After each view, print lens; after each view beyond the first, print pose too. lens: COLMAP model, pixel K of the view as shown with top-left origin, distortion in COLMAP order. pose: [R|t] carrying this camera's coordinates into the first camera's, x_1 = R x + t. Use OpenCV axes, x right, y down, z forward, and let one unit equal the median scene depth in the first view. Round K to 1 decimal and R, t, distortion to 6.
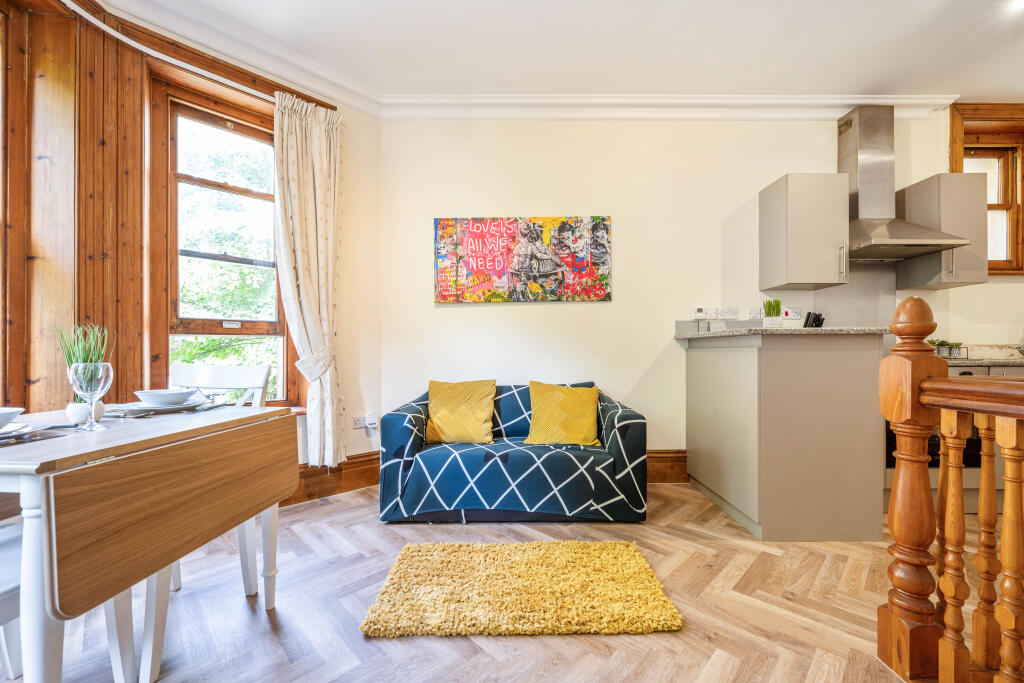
lens RADIAL K [[408.9, 0, 514.6], [0, 408.9, 349.5], [0, 0, 1]] dist [-0.000898, -0.000024]
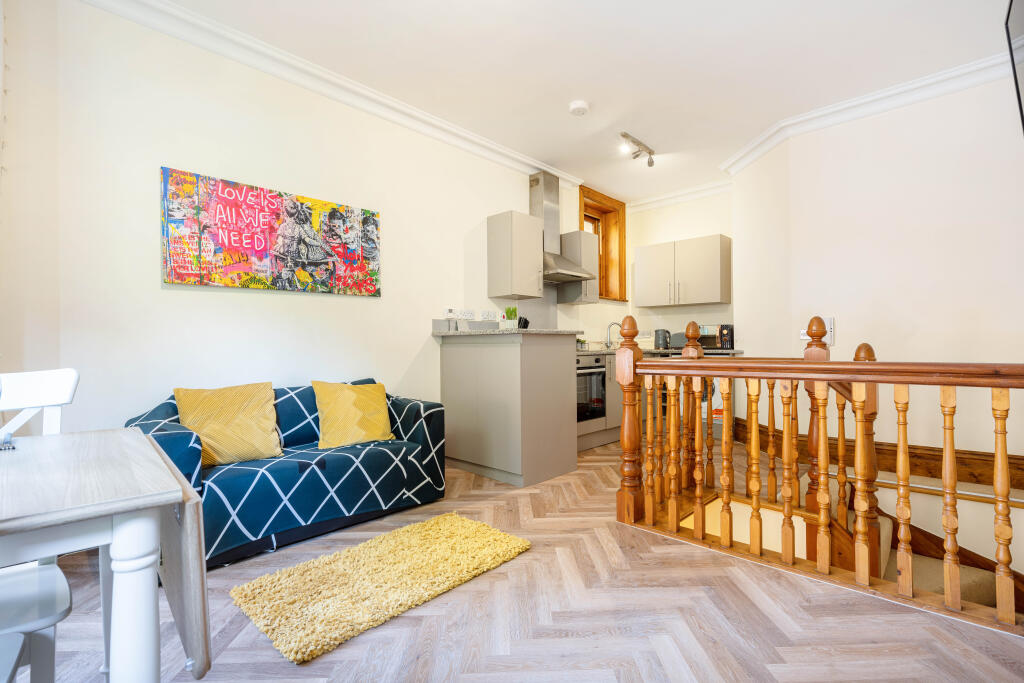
lens RADIAL K [[471.4, 0, 512.0], [0, 471.4, 341.5], [0, 0, 1]] dist [-0.002051, -0.000169]
pose [[0.687783, 0.002287, 0.725913, -0.393120], [0.004974, 0.999957, -0.007863, 0.000618], [-0.725900, 0.009018, 0.687741, -0.028556]]
